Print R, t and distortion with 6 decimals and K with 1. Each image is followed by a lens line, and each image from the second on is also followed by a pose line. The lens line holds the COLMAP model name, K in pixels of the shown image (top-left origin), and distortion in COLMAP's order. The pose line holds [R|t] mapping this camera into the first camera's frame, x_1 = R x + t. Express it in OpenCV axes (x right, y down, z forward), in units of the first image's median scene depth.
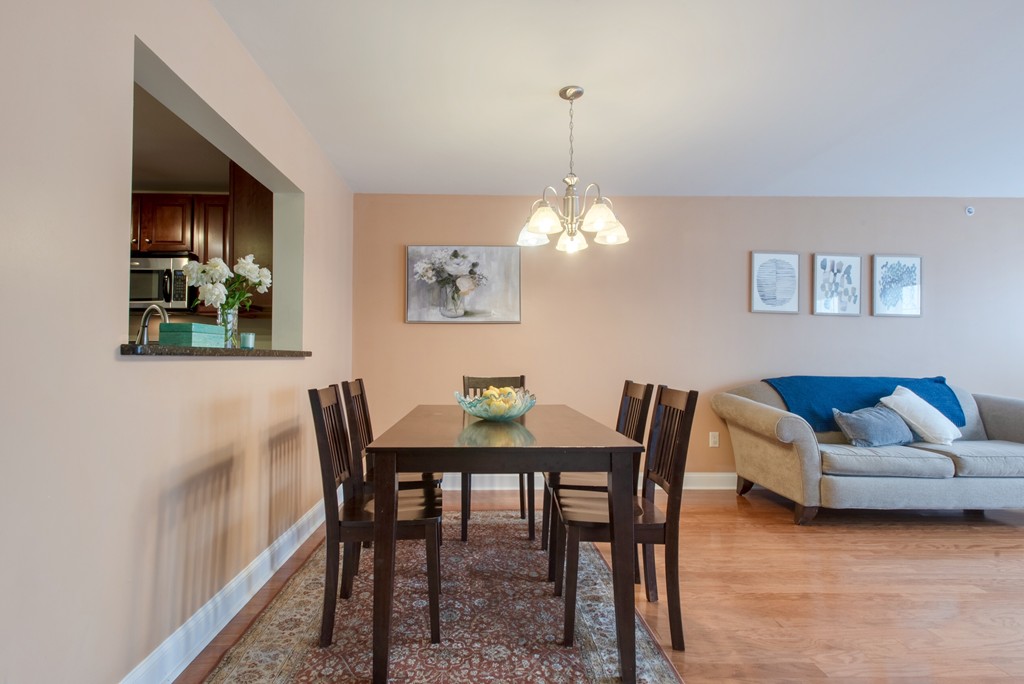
lens RADIAL K [[487.1, 0, 506.8], [0, 487.1, 350.3], [0, 0, 1]] dist [0.014647, -0.000218]
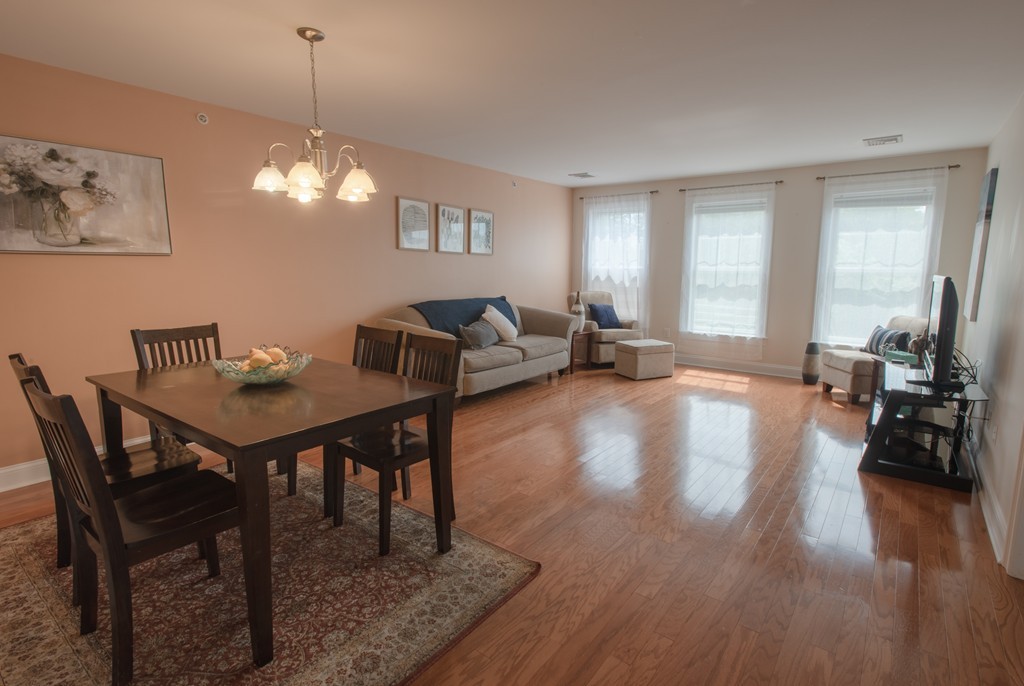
lens RADIAL K [[473.0, 0, 512.0], [0, 473.0, 343.0], [0, 0, 1]] dist [0.001694, 0.000065]
pose [[0.648814, -0.122923, 0.750953, -0.225835], [-0.016127, 0.984423, 0.175073, -0.060775], [-0.760776, -0.125700, 0.636725, 0.023440]]
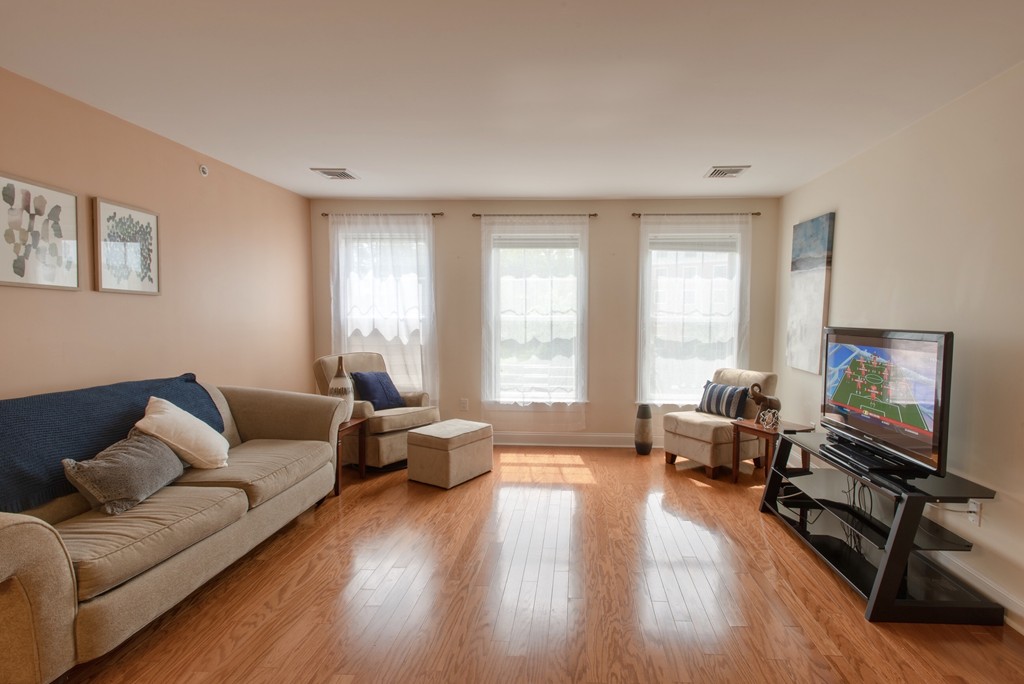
lens RADIAL K [[498.5, 0, 547.0], [0, 498.5, 344.1], [0, 0, 1]] dist [0.014010, -0.000908]
pose [[0.087532, -0.063596, 0.994130, 0.126529], [-0.020714, 0.997628, 0.065644, -0.058869], [-0.995946, -0.026338, 0.086007, 0.354716]]
